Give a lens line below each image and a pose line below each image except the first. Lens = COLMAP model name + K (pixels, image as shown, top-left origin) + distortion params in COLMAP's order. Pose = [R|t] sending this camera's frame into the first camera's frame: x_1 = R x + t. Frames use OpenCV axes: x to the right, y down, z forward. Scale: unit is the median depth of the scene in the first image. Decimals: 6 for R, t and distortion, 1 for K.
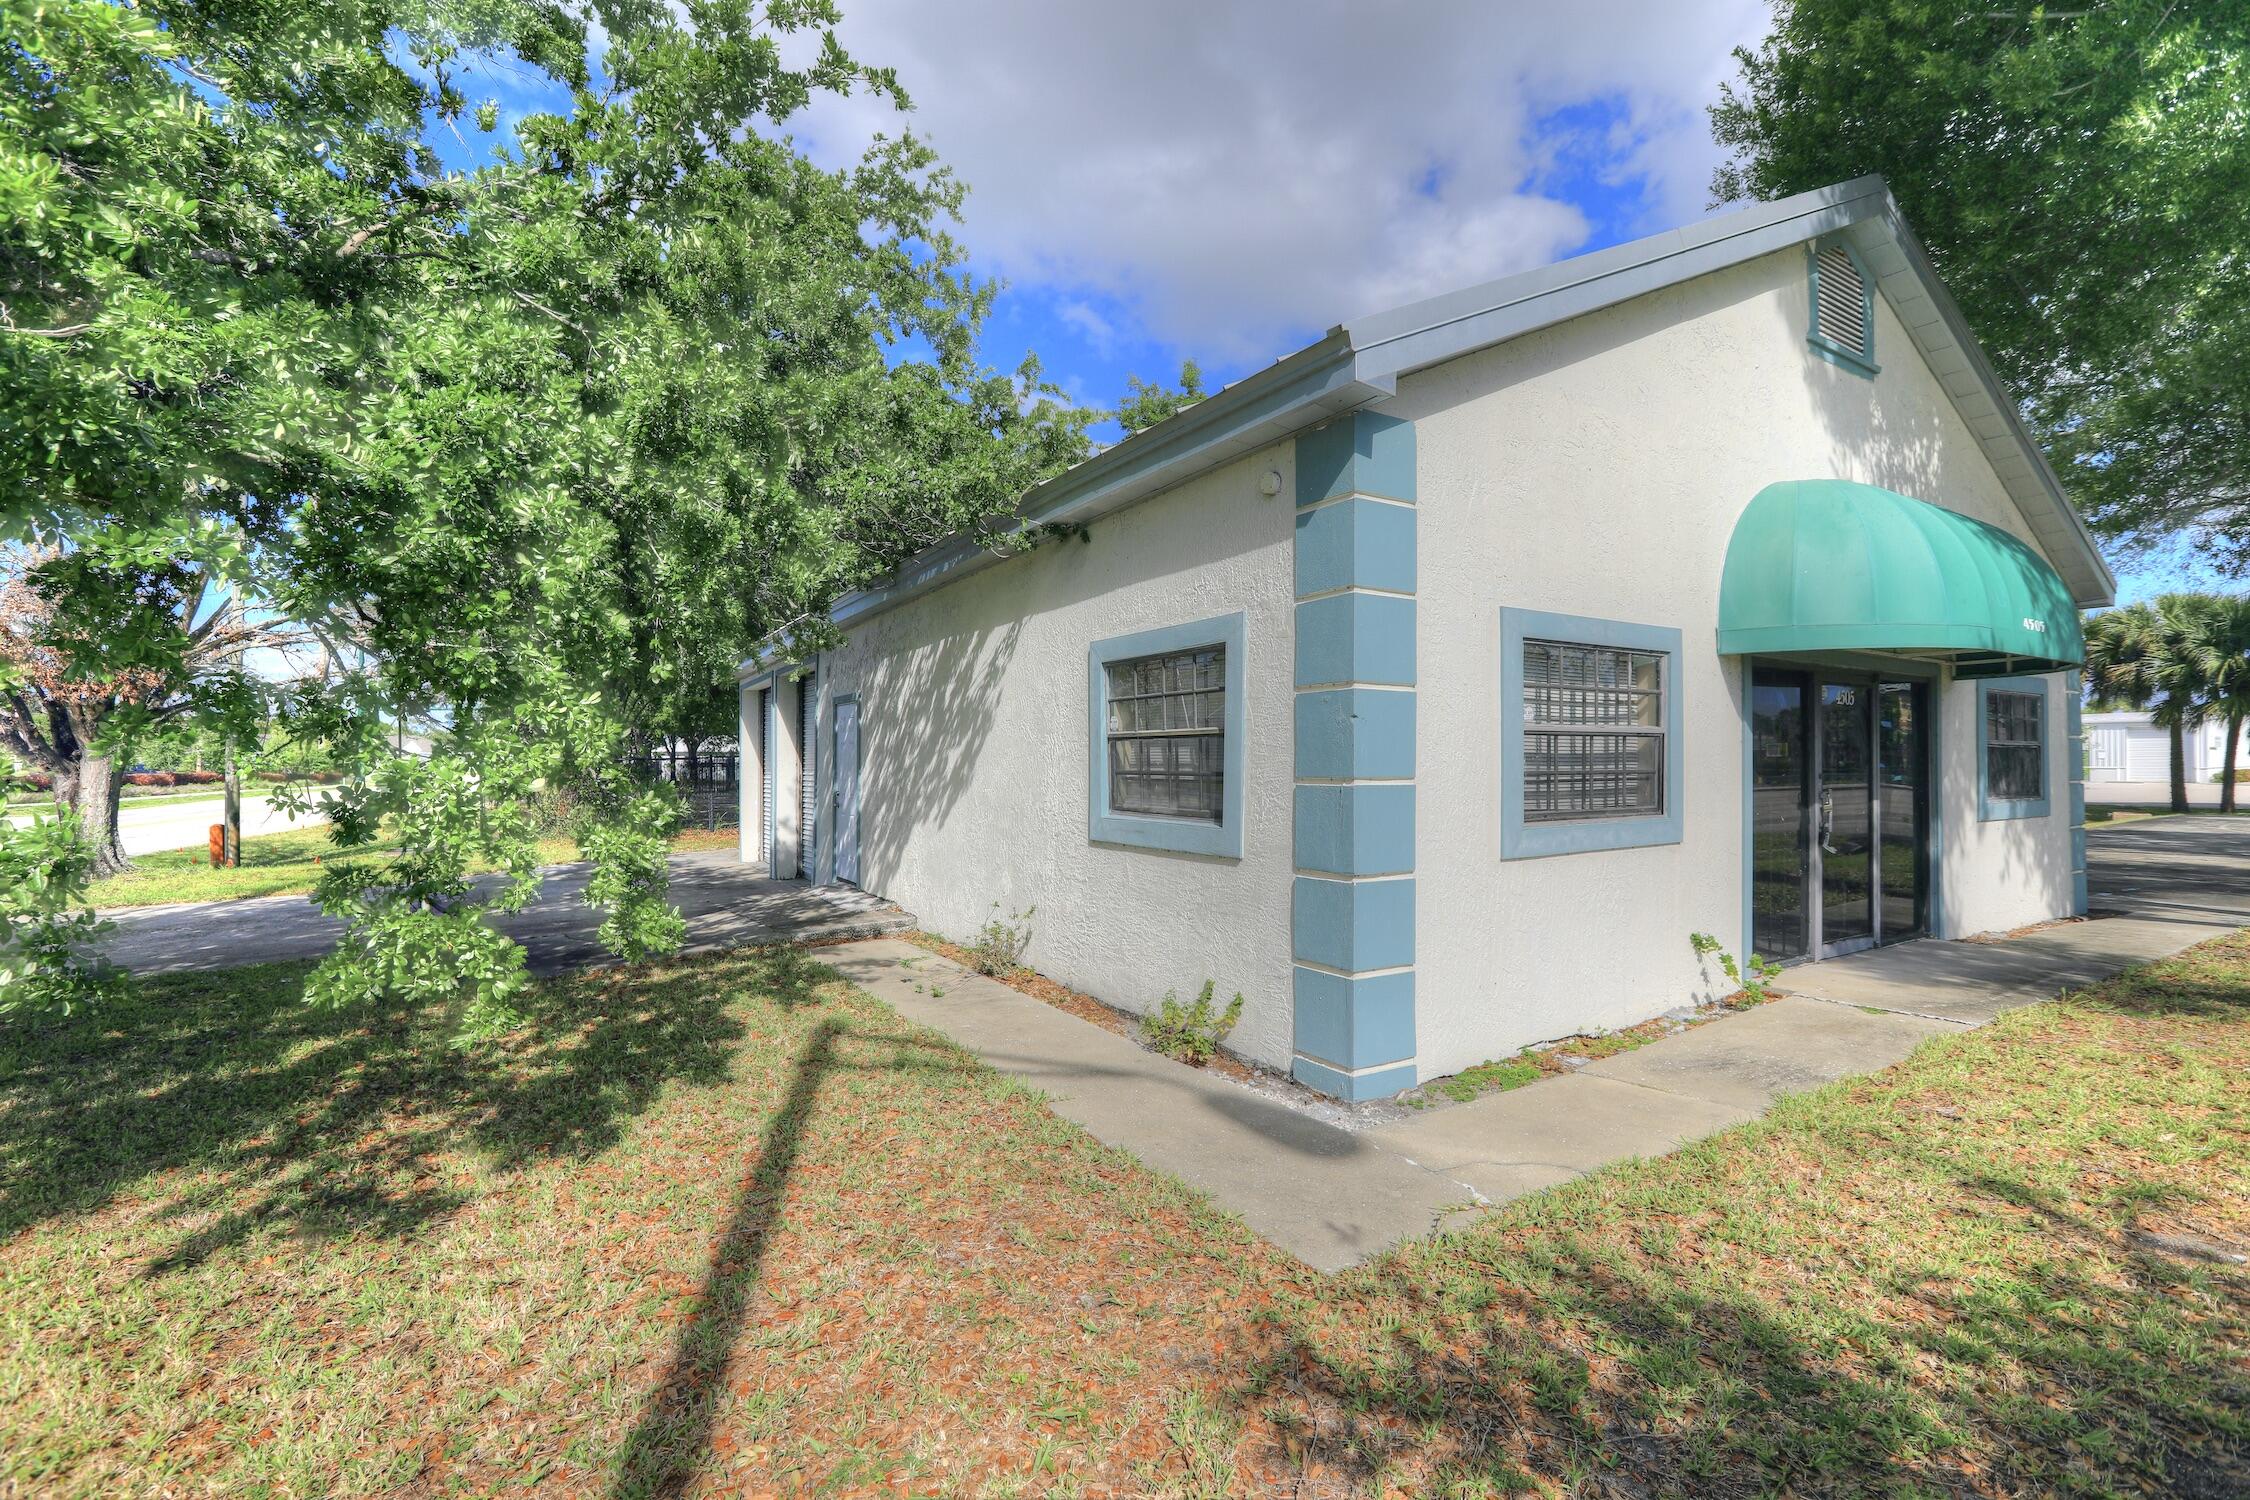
lens RADIAL K [[998.8, 0, 1125.0], [0, 998.8, 750.0], [0, 0, 1]] dist [-0.046205, -0.000089]
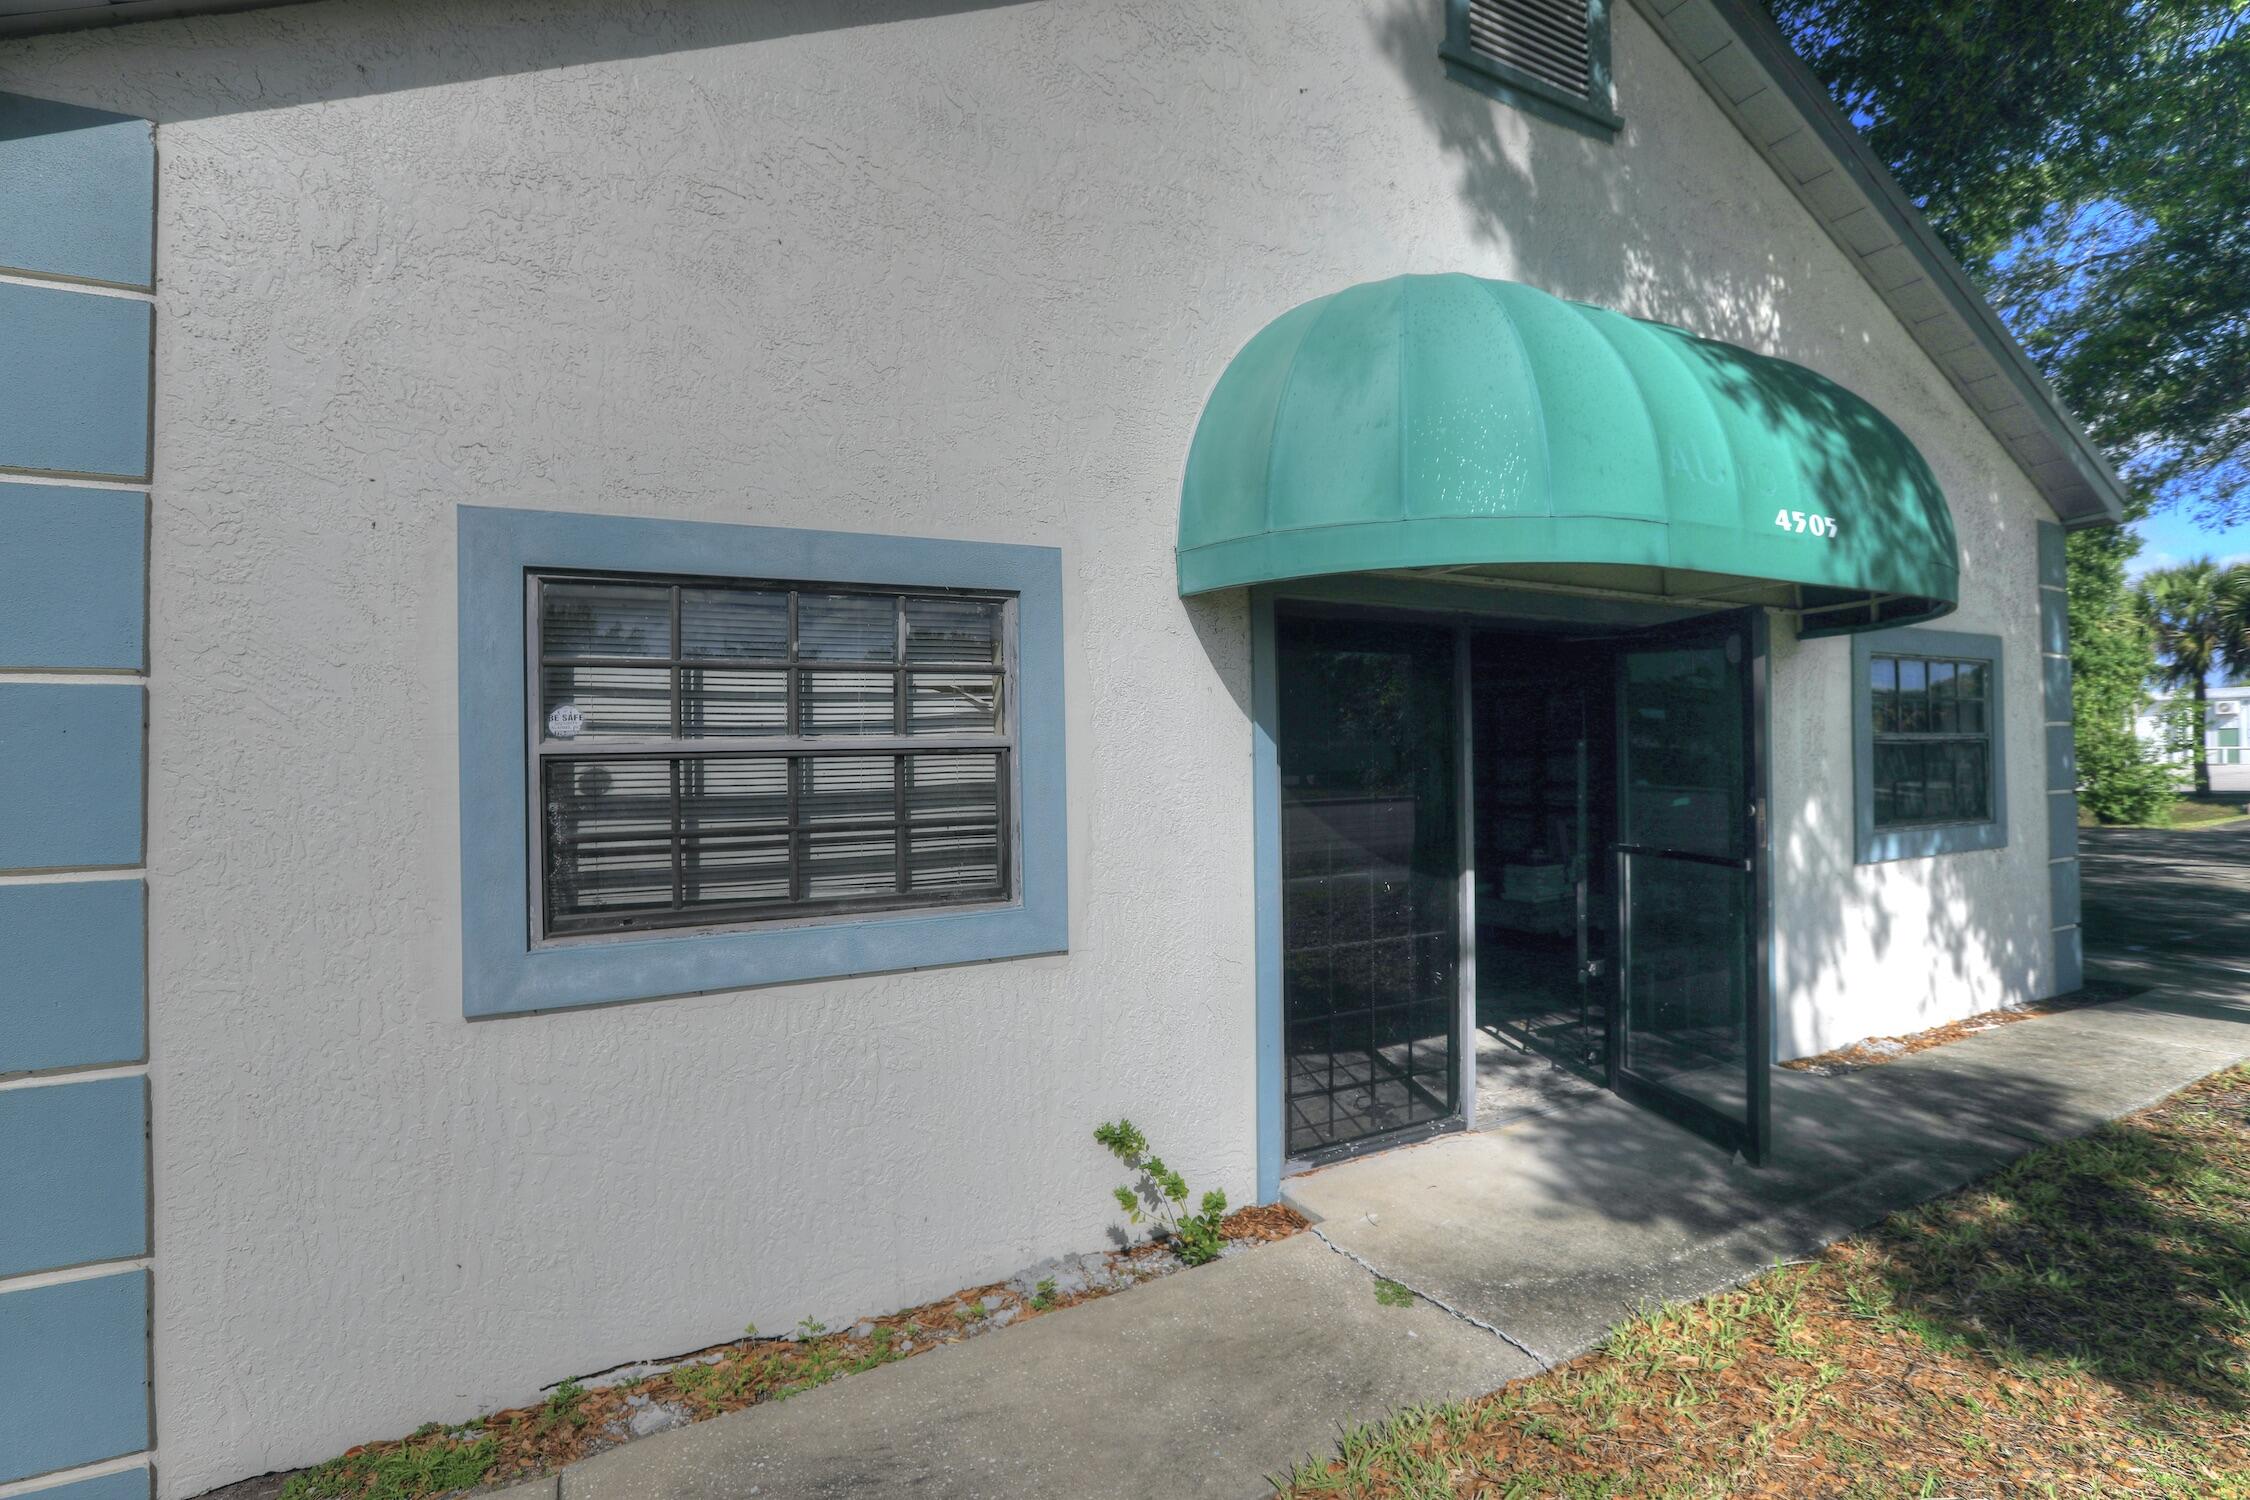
lens RADIAL K [[1063.5, 0, 1125.0], [0, 1063.5, 750.0], [0, 0, 1]] dist [-0.049961, 0.000169]
pose [[0.998503, -0.017473, -0.051829, 0.567966], [0.017743, 0.999831, 0.004757, -0.014955], [0.051737, -0.005669, 0.998645, 0.386342]]
